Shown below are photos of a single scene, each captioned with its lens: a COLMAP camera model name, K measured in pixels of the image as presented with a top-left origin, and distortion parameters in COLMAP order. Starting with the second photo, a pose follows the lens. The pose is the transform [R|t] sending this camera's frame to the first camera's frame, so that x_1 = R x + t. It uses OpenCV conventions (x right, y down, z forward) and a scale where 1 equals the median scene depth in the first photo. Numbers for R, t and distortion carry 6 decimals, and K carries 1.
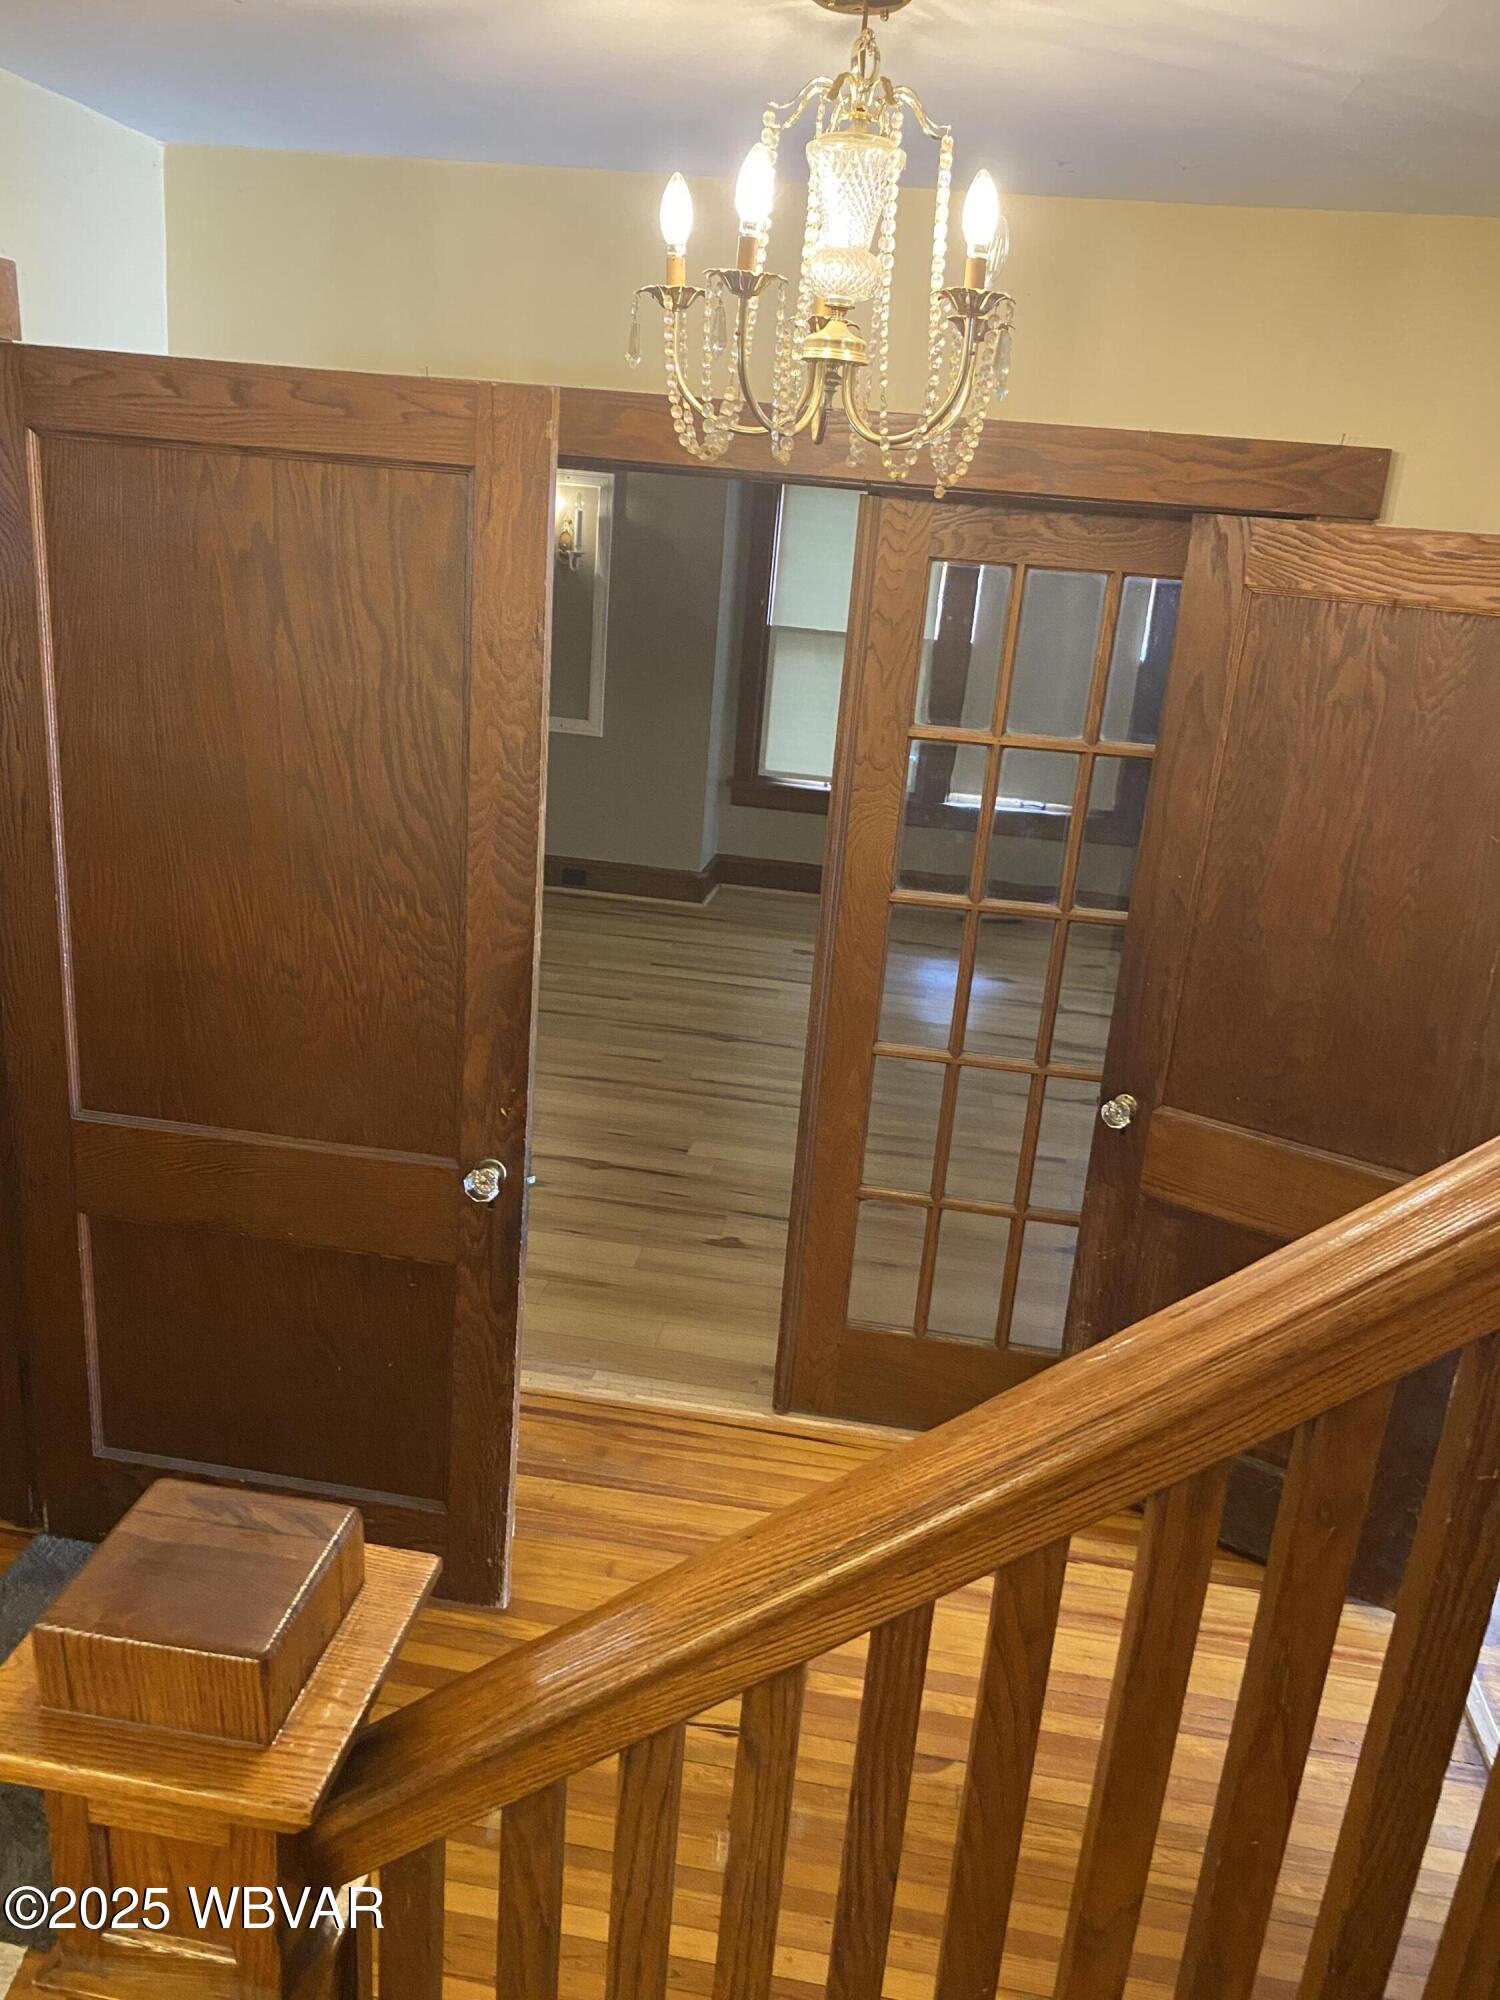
lens RADIAL K [[1527.7, 0, 738.0], [0, 1527.7, 1003.3], [0, 0, 1]] dist [-0.008368, -0.021539]
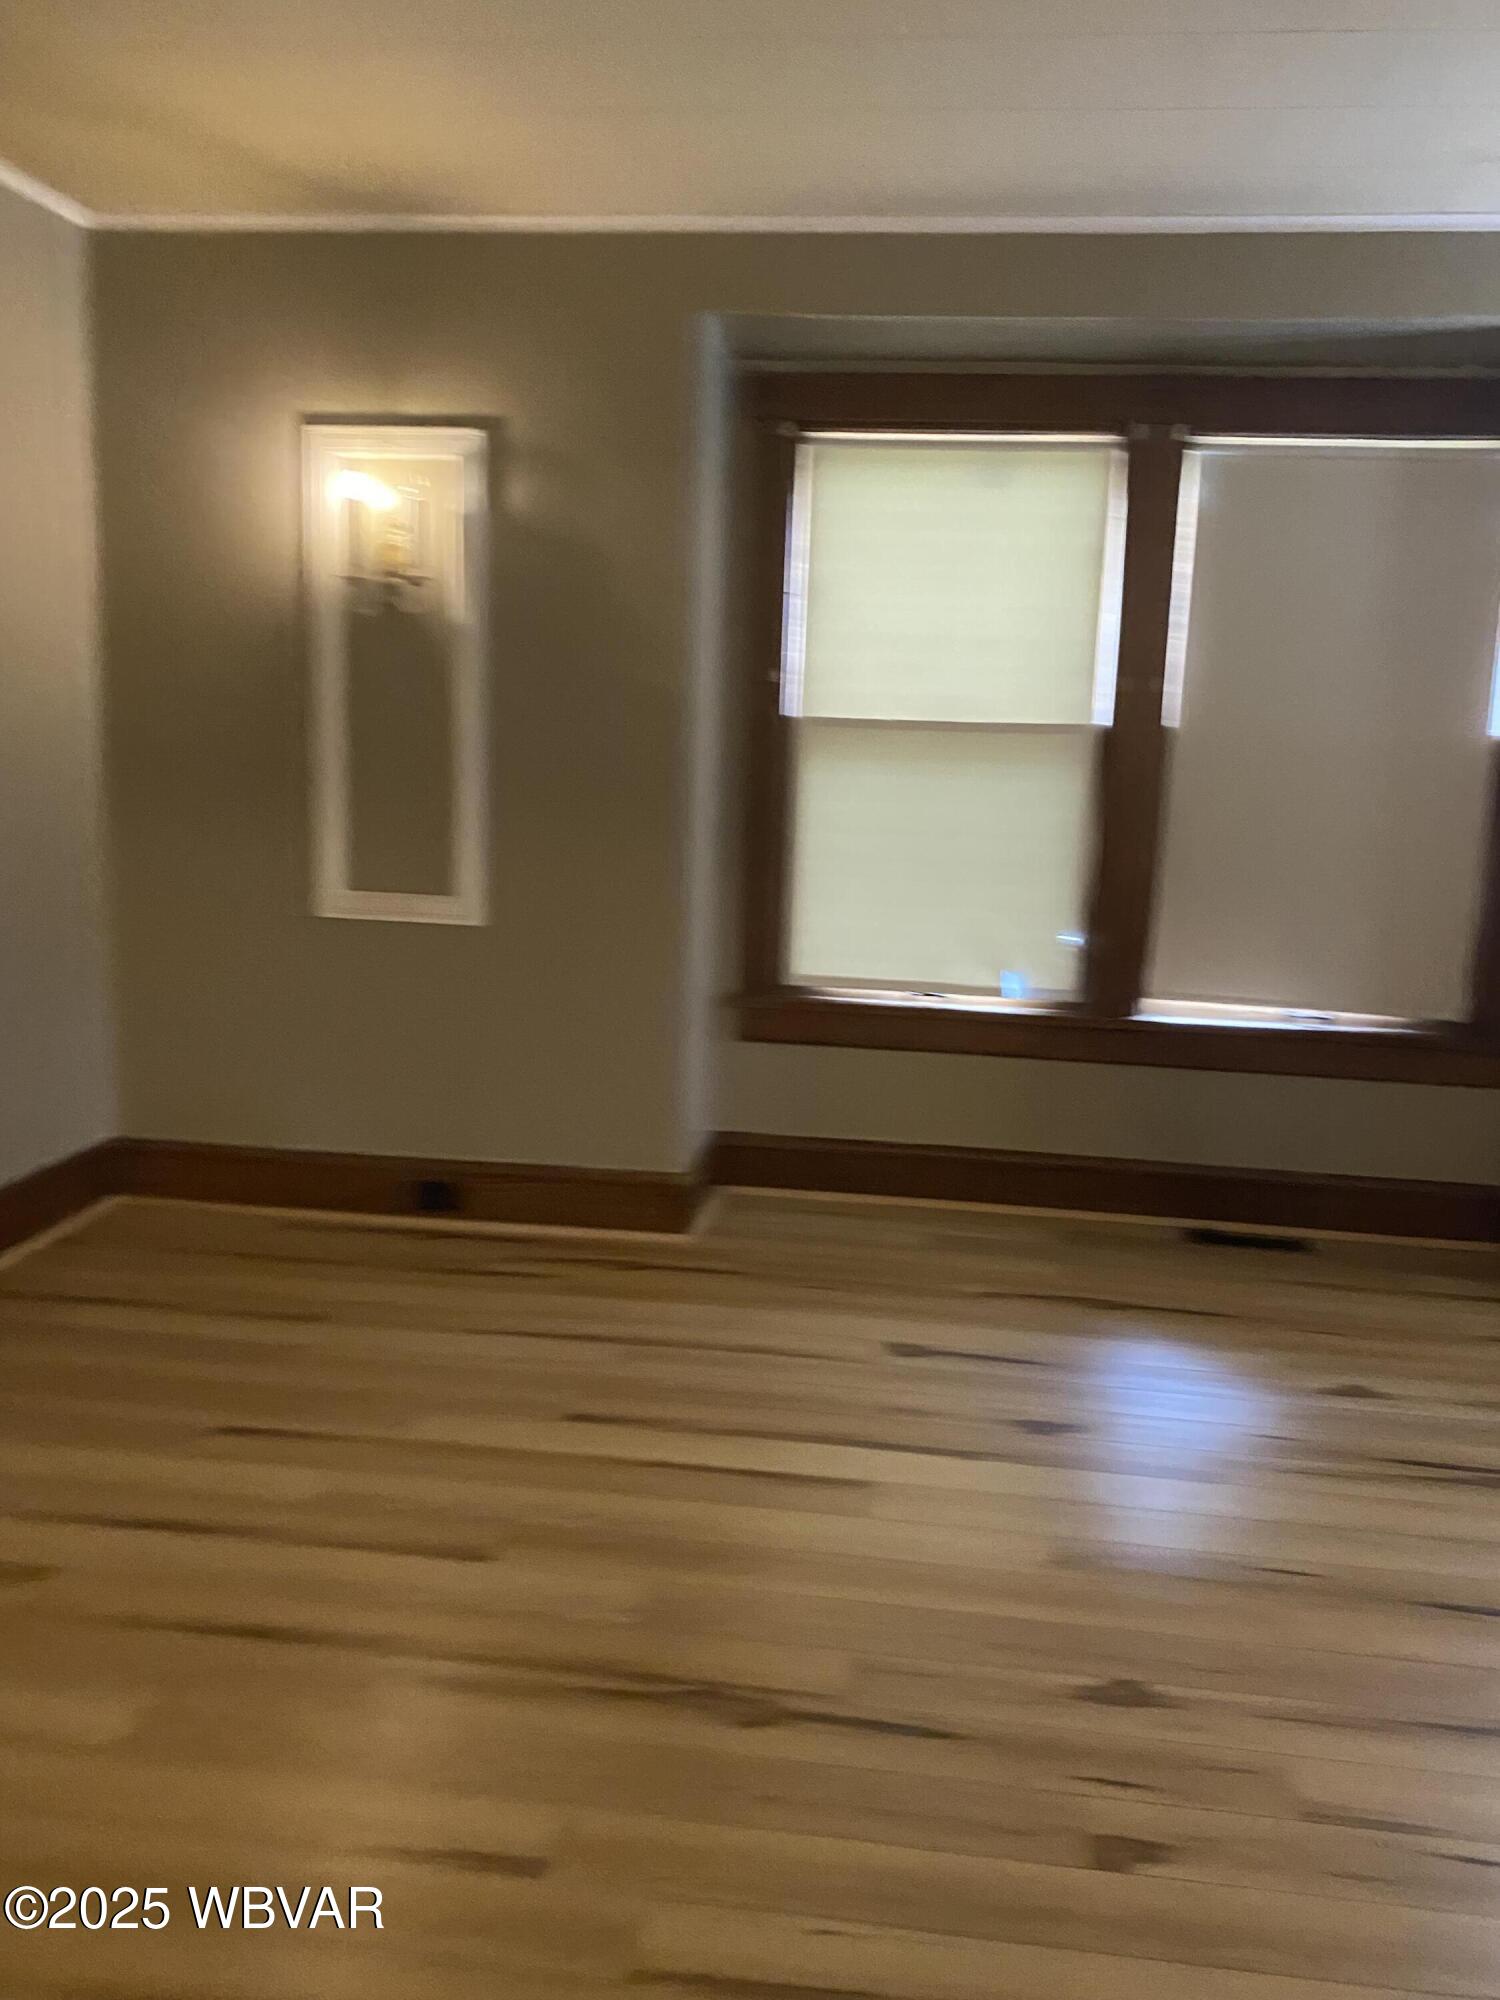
lens RADIAL K [[1527.7, 0, 758.5], [0, 1527.7, 995.7], [0, 0, 1]] dist [-0.008368, -0.021539]
pose [[0.998868, -0.047470, -0.003042, 0.008240], [0.046439, 0.987029, -0.153679, -0.094802], [0.010298, 0.153364, 0.988116, 0.698628]]
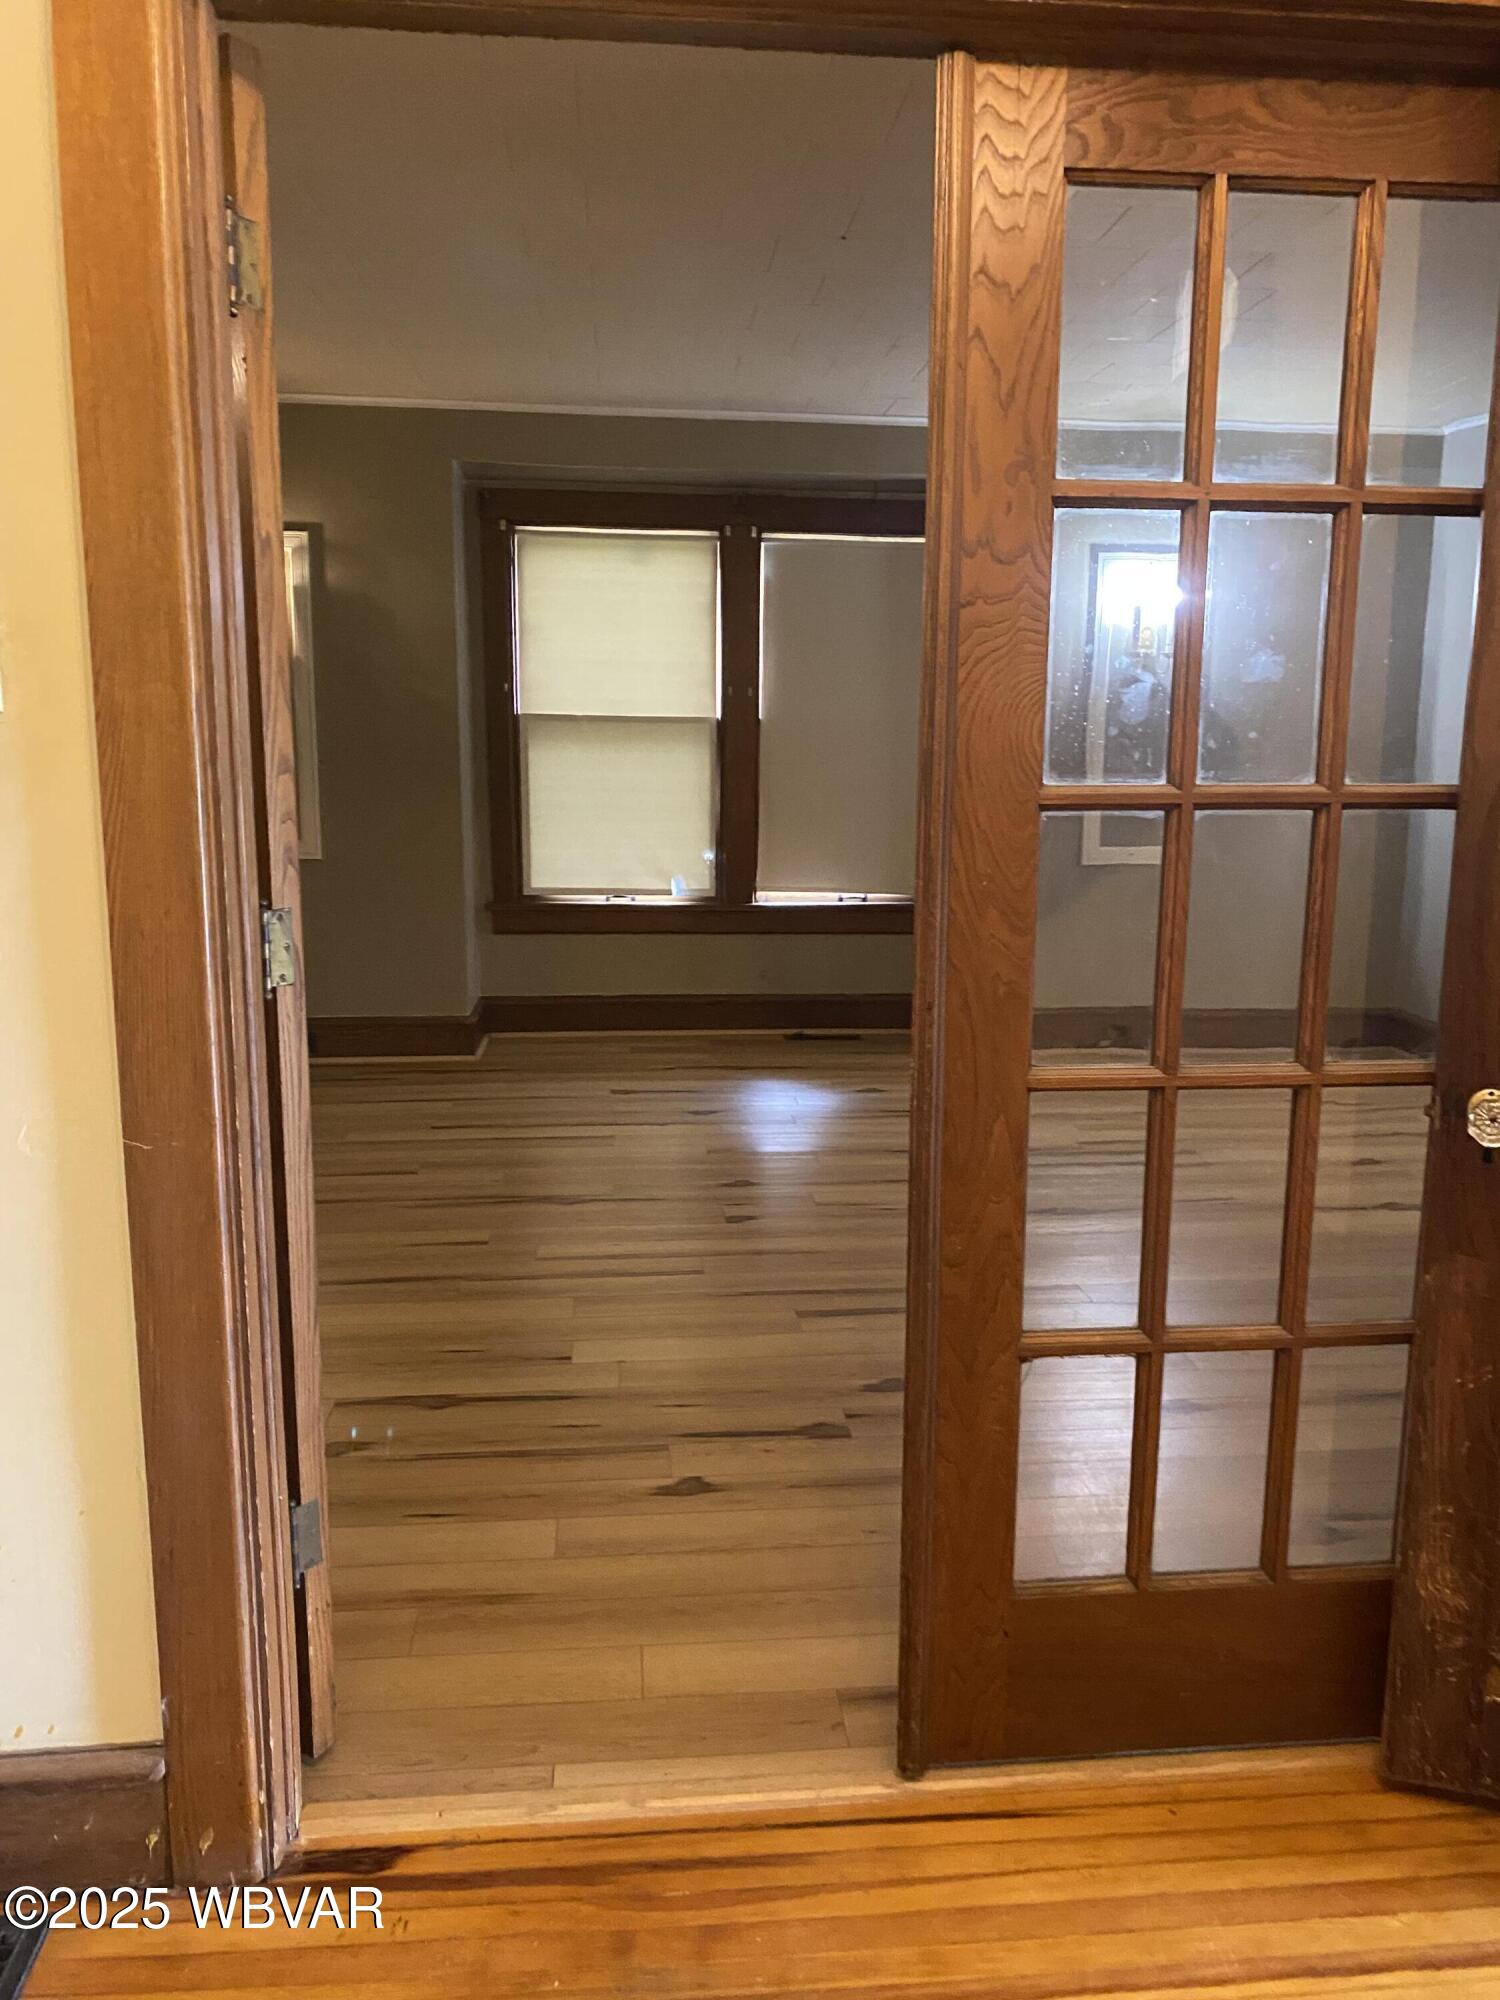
lens RADIAL K [[1527.7, 0, 750.8], [0, 1527.7, 997.5], [0, 0, 1]] dist [-0.008368, -0.021539]
pose [[0.968713, -0.111414, 0.221771, -0.082940], [0.141946, 0.981715, -0.126834, 0.035992], [-0.203585, 0.154346, 0.966815, 0.300475]]
